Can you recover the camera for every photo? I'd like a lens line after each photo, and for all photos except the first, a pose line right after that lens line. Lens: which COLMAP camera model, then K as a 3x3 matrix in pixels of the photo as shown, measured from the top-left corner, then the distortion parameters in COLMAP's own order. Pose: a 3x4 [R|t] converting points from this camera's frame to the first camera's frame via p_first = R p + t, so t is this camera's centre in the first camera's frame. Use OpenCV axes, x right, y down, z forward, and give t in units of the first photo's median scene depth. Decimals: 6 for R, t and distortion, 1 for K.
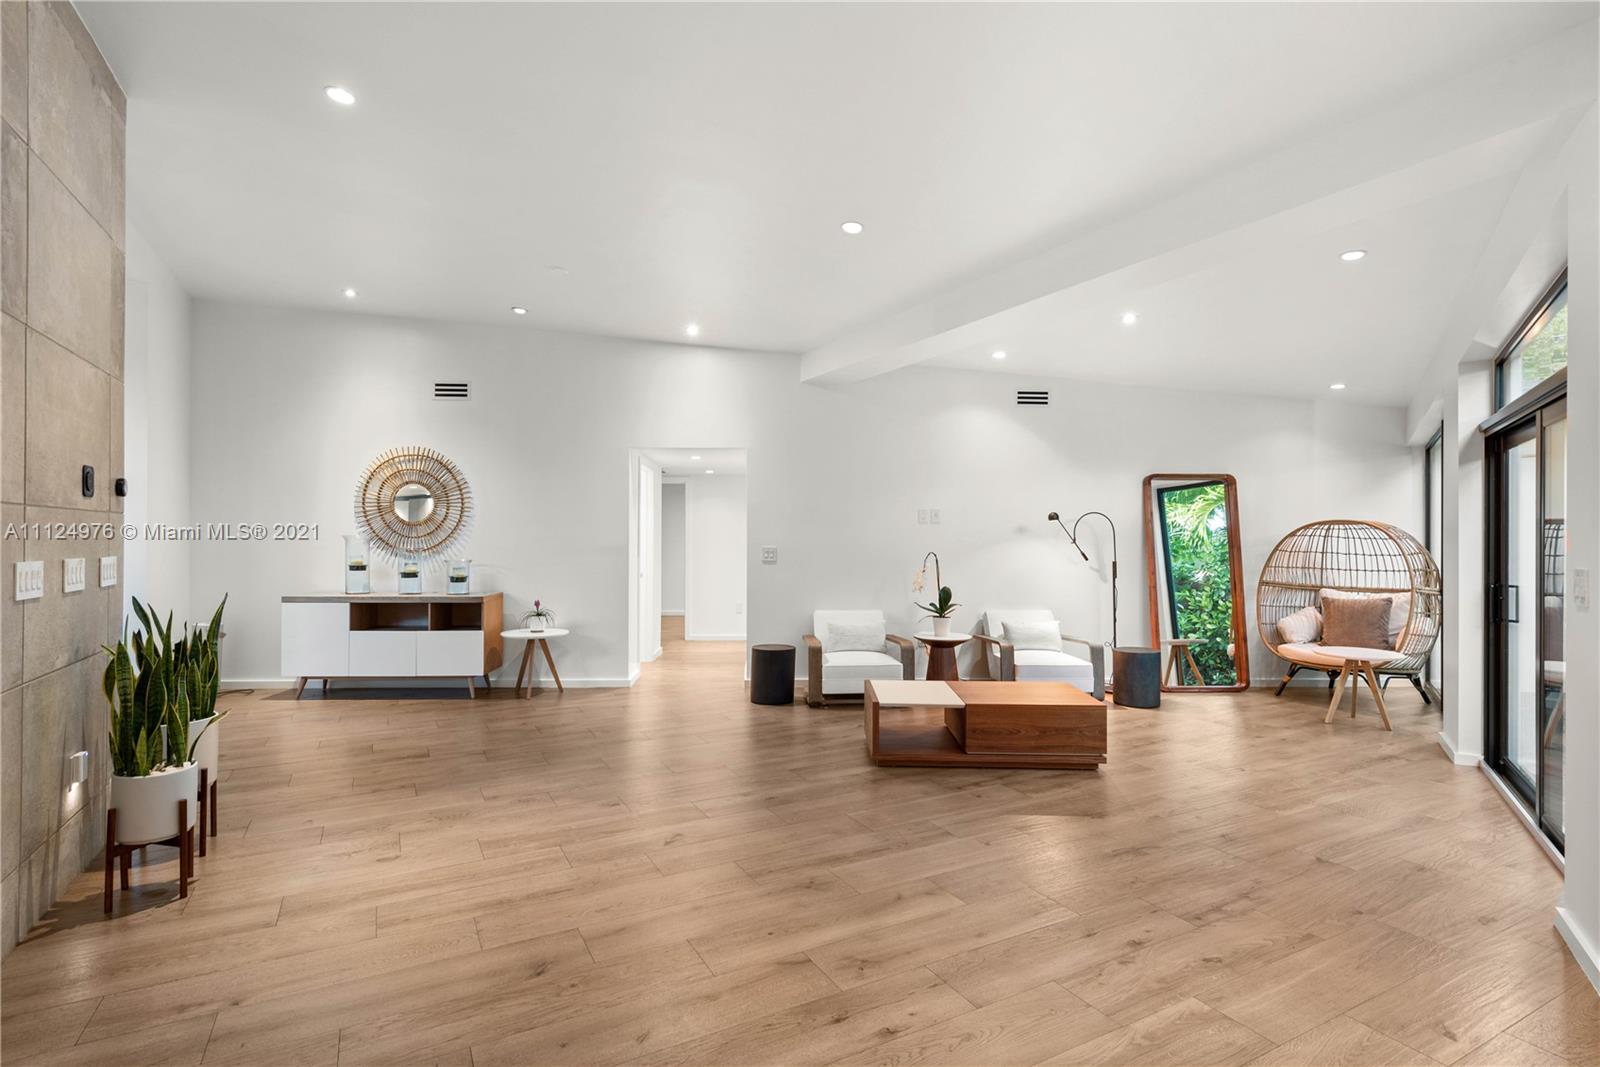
lens RADIAL K [[769.1, 0, 797.1], [0, 769.1, 537.2], [0, 0, 1]] dist [0.004662, -0.001019]
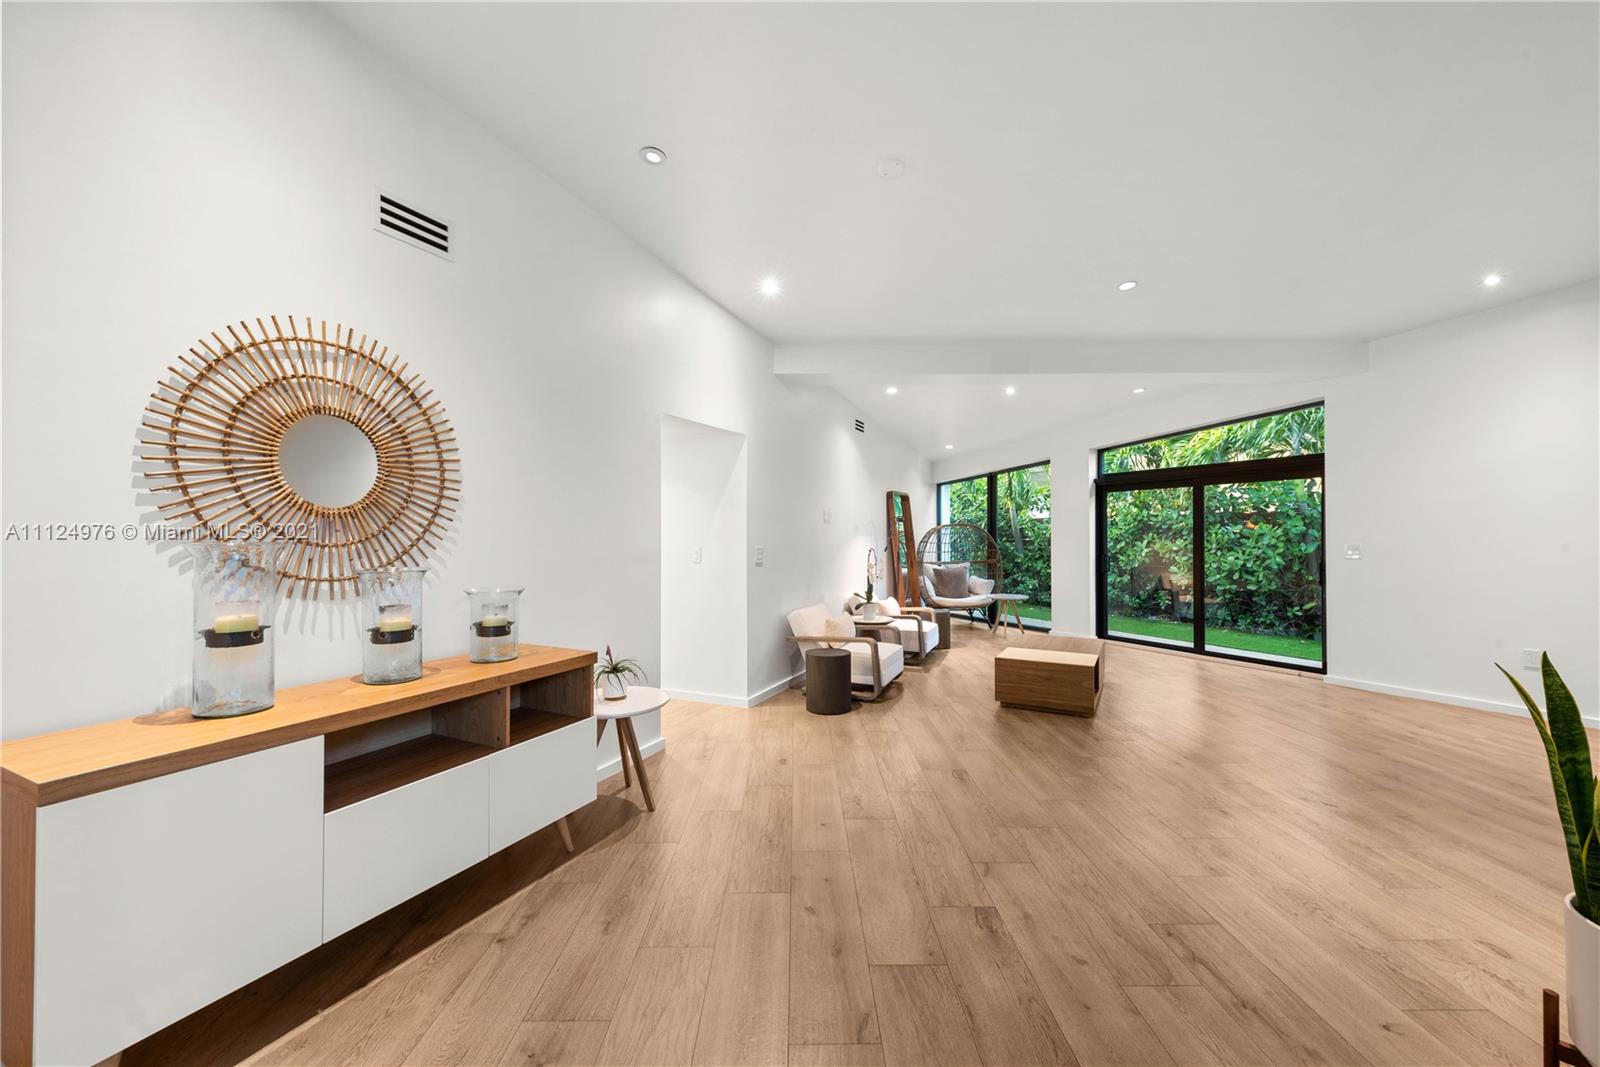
lens RADIAL K [[624.5, 0, 794.6], [0, 624.5, 535.4], [0, 0, 1]] dist [0.005605, -0.001945]
pose [[0.475880, -0.007021, 0.879482, -0.723495], [0.007883, 0.999962, 0.003717, -0.004680], [-0.879475, 0.005164, 0.475917, 0.670190]]
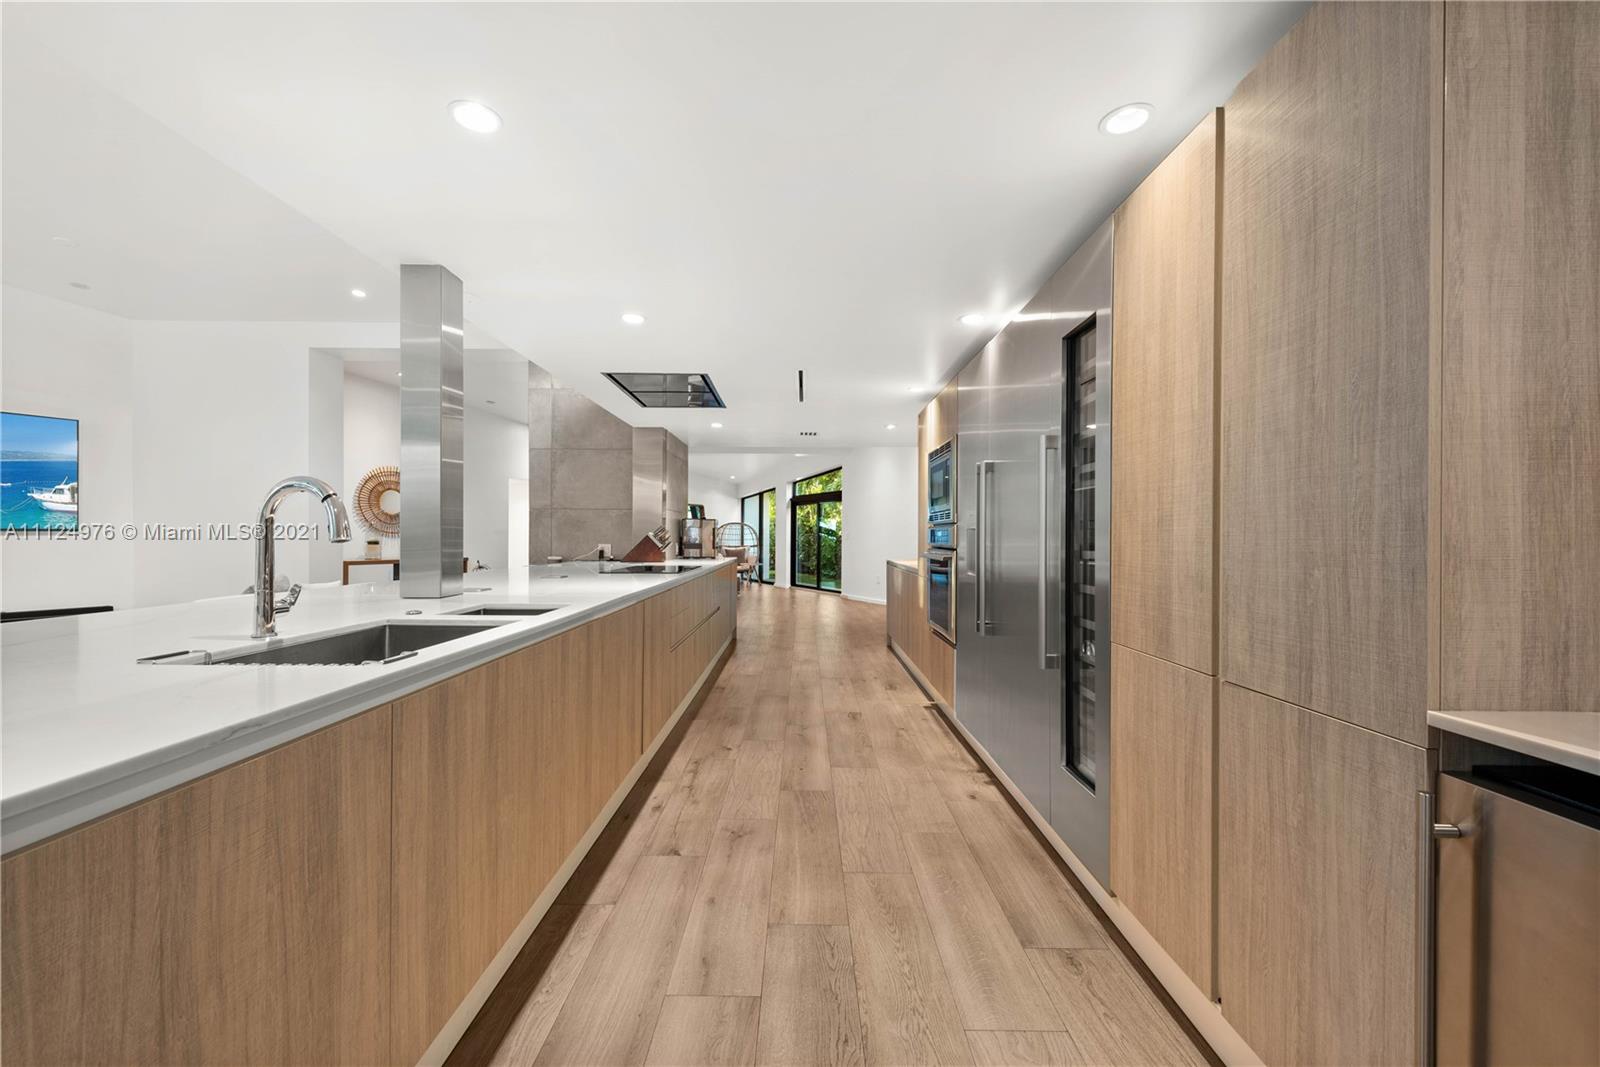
lens RADIAL K [[624.5, 0, 798.8], [0, 624.5, 539.1], [0, 0, 1]] dist [0.005605, -0.001945]
pose [[0.481513, -0.006818, 0.876412, -1.312789], [-0.002514, 0.999955, 0.009161, 0.018931], [-0.876435, -0.006614, 0.481474, -0.378253]]
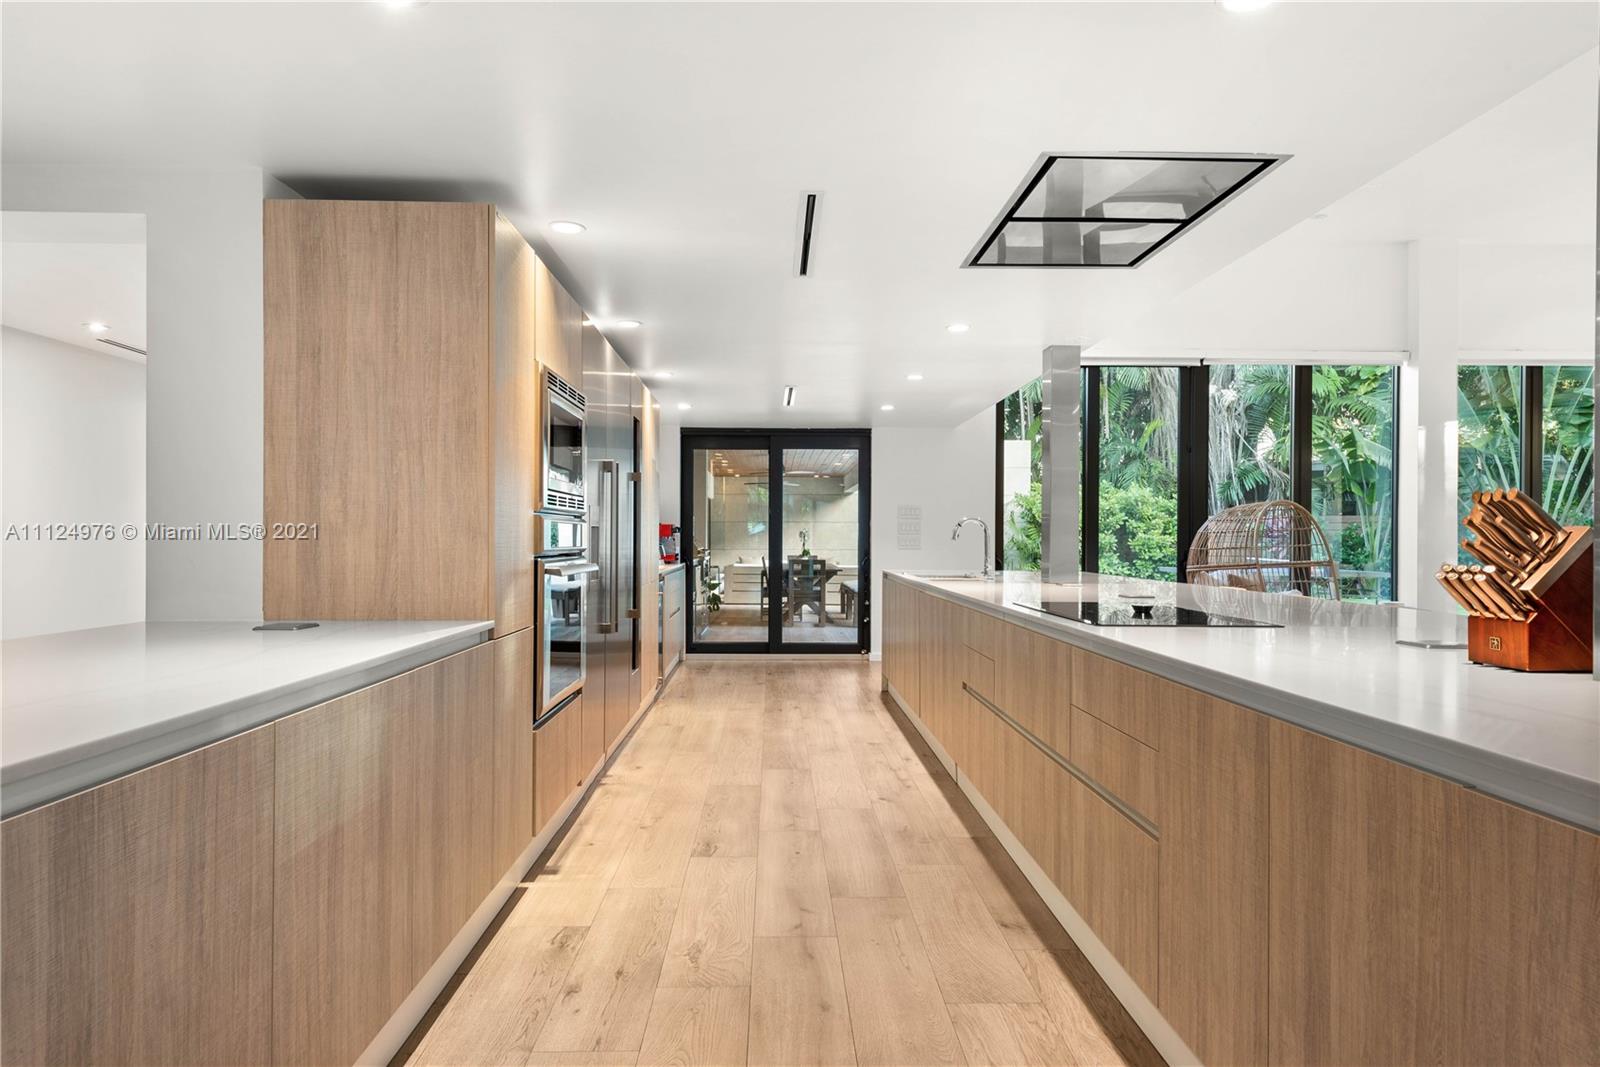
lens RADIAL K [[944.3, 0, 789.8], [0, 944.3, 537.4], [0, 0, 1]] dist [0.014699, 0.001065]
pose [[-0.459320, -0.006920, -0.888244, -0.227772], [-0.006327, 0.999970, -0.004519, 0.024775], [0.888248, 0.003545, -0.459350, 0.190757]]
